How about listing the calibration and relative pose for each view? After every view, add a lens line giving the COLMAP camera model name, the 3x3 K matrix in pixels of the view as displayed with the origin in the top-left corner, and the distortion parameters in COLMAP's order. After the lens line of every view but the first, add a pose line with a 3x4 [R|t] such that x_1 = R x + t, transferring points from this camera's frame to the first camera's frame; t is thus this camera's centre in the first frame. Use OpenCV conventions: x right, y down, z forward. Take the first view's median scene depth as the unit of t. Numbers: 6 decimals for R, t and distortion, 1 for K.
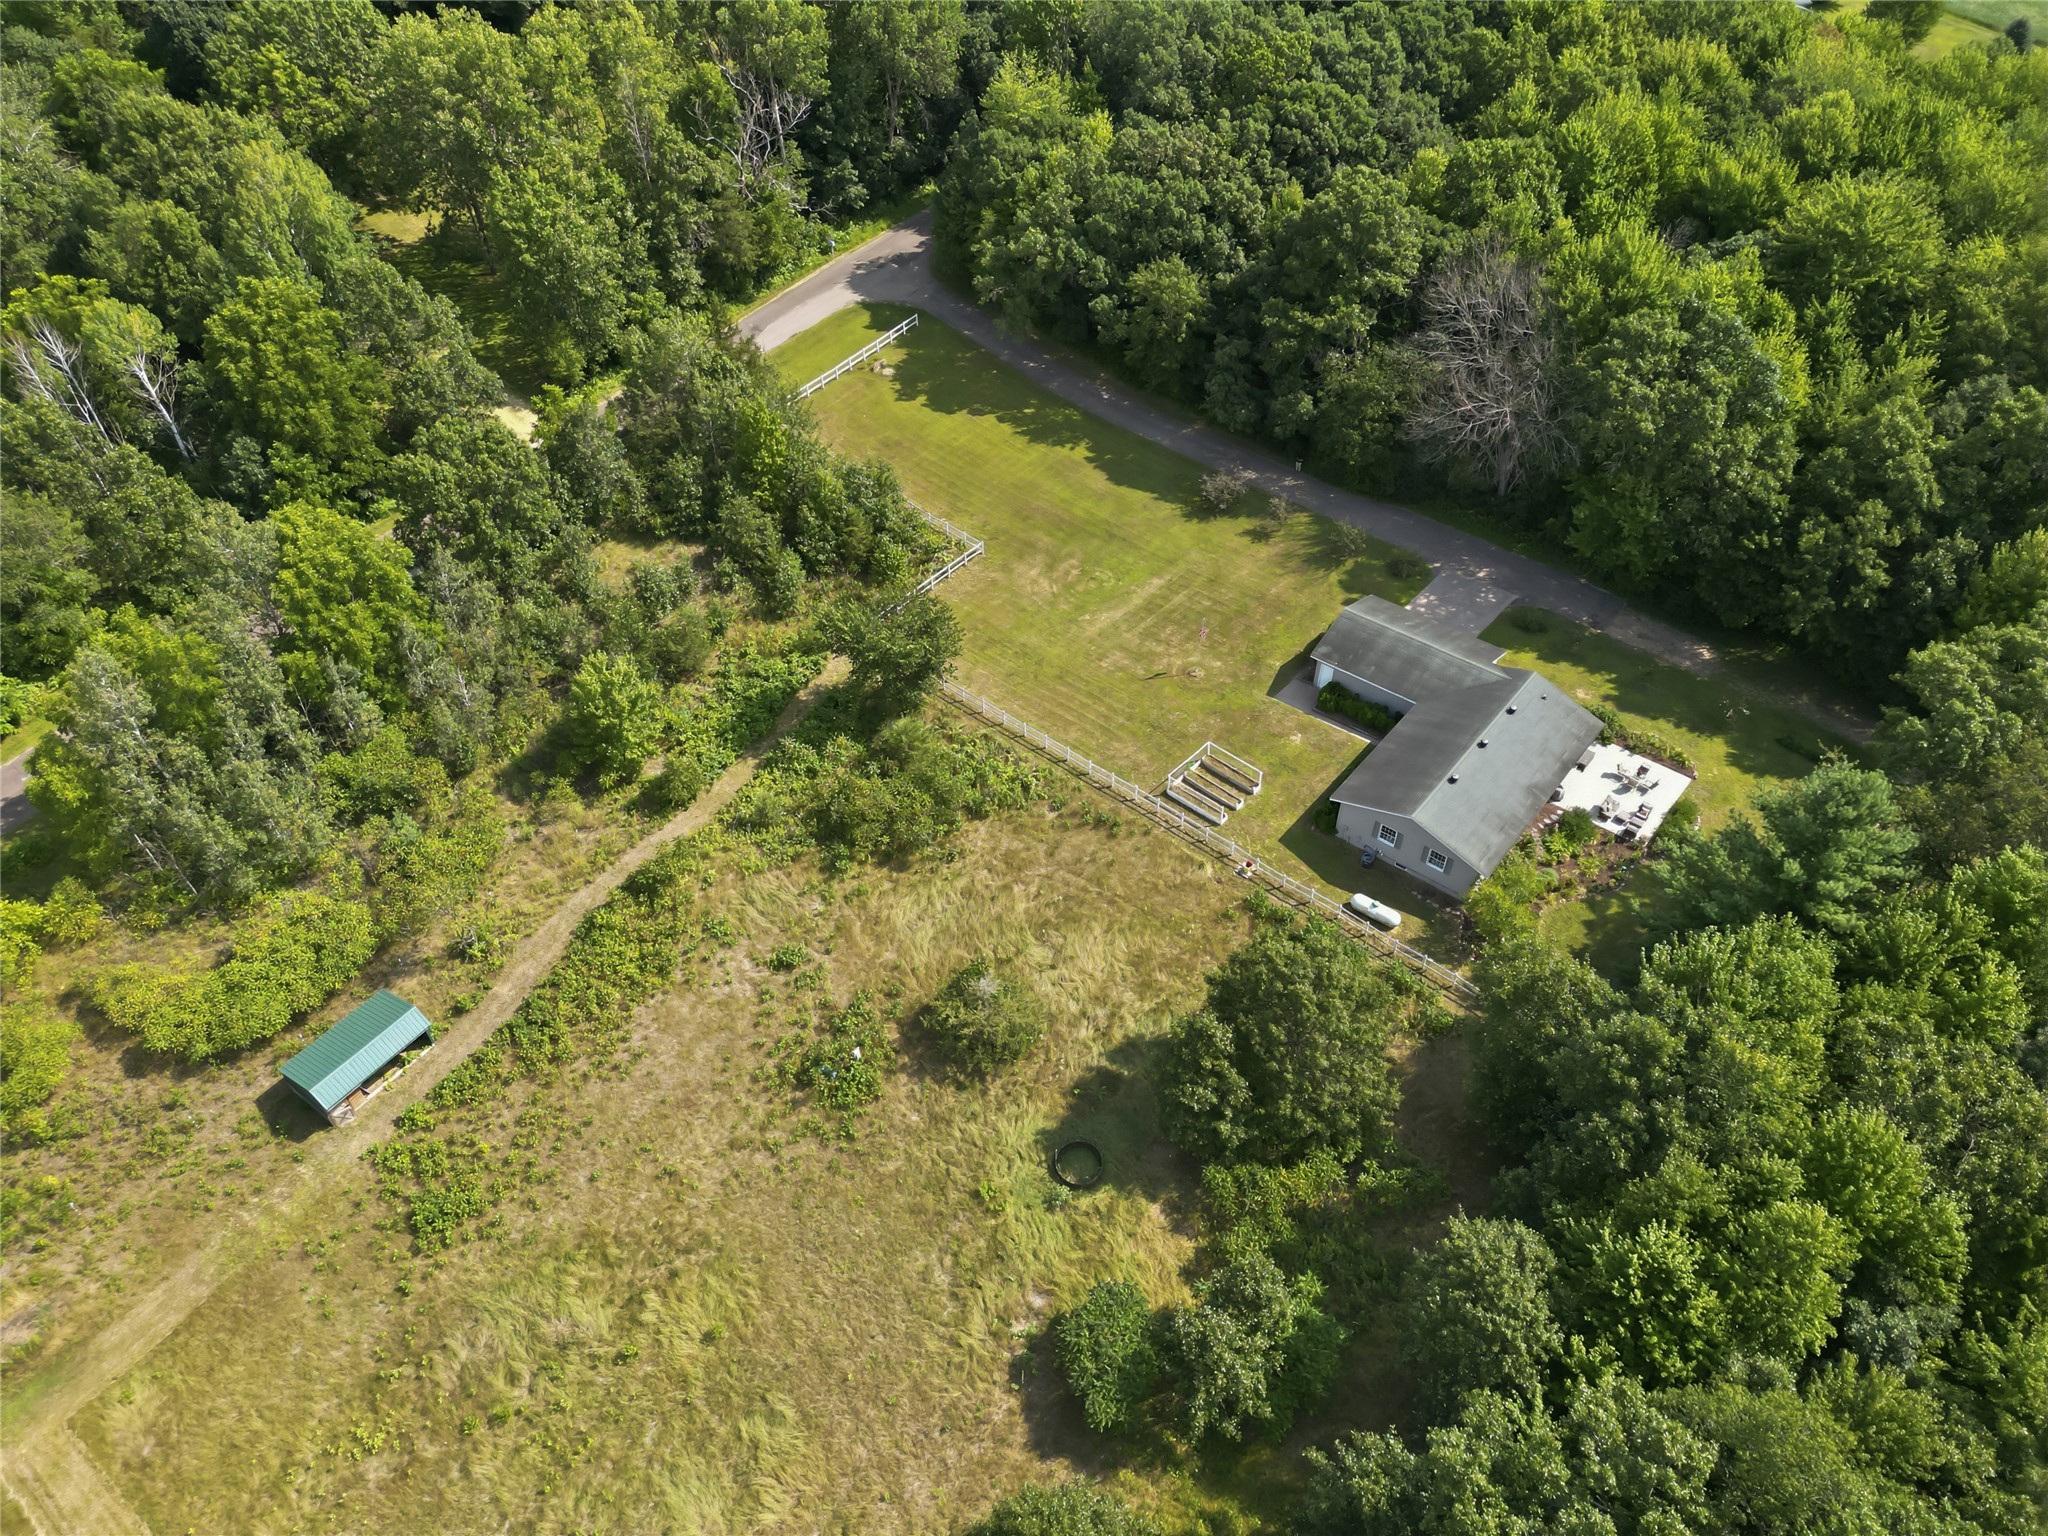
lens RADIAL K [[1447.8, 0, 1024.0], [0, 1447.8, 768.0], [0, 0, 1]] dist [0.065333, -0.084446]
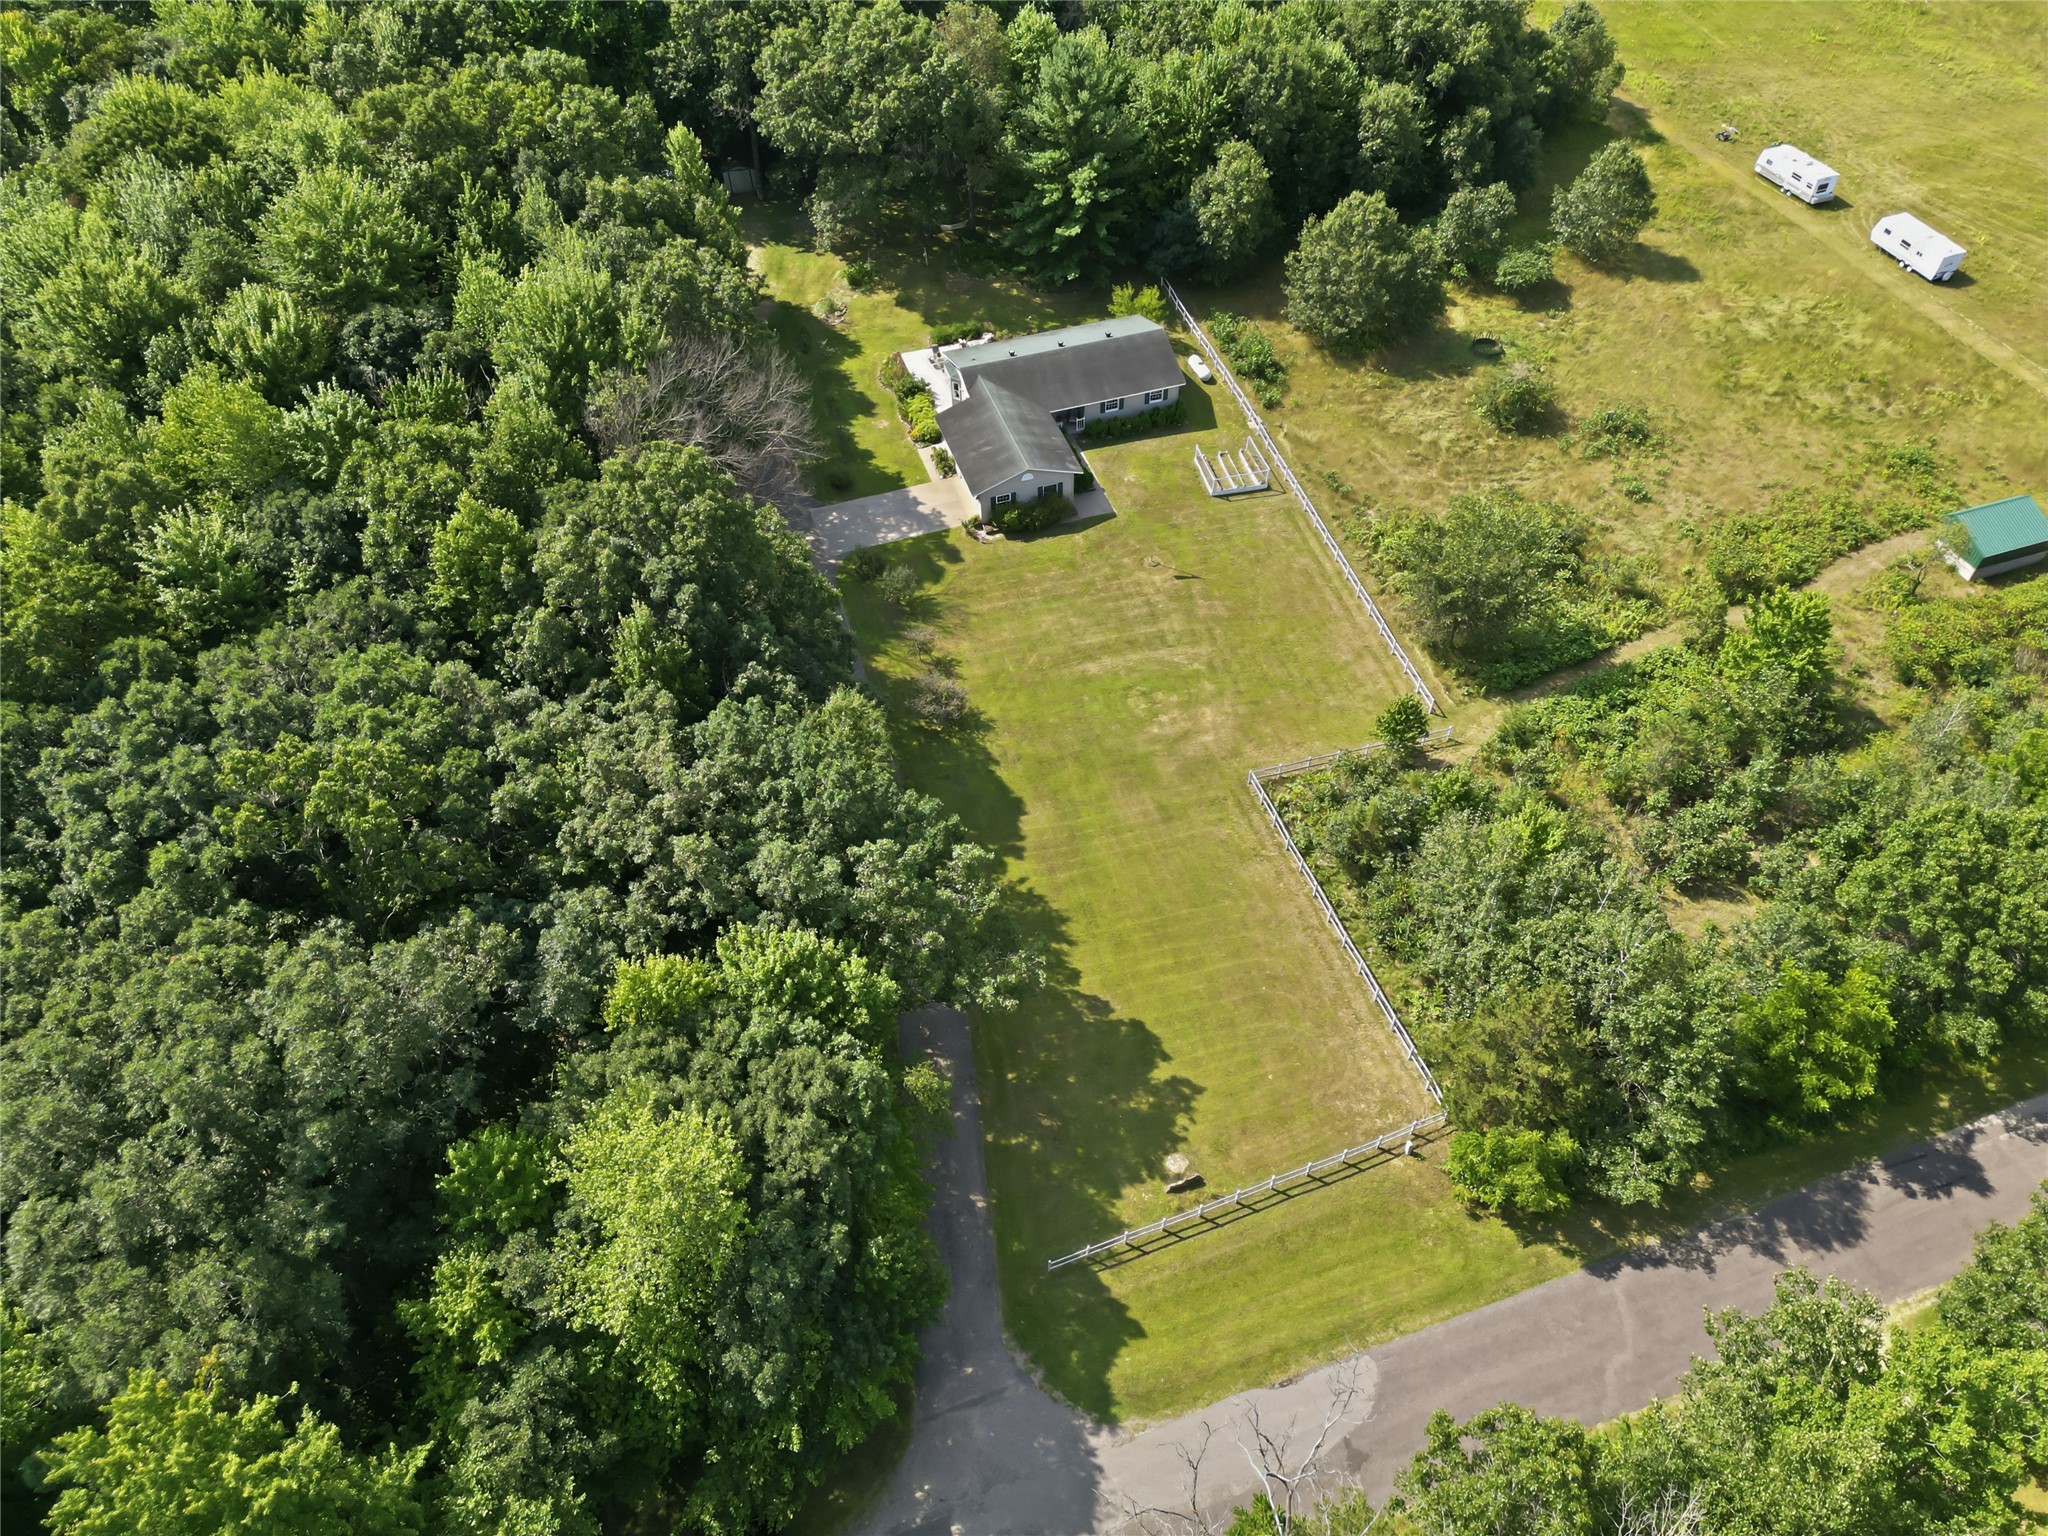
lens RADIAL K [[1447.8, 0, 1024.0], [0, 1447.8, 768.0], [0, 0, 1]] dist [0.065333, -0.084446]
pose [[-0.834320, -0.399394, 0.379994, -0.254925], [0.398775, 0.038700, 0.916232, -1.055981], [-0.380643, 0.915962, 0.126981, 1.069323]]
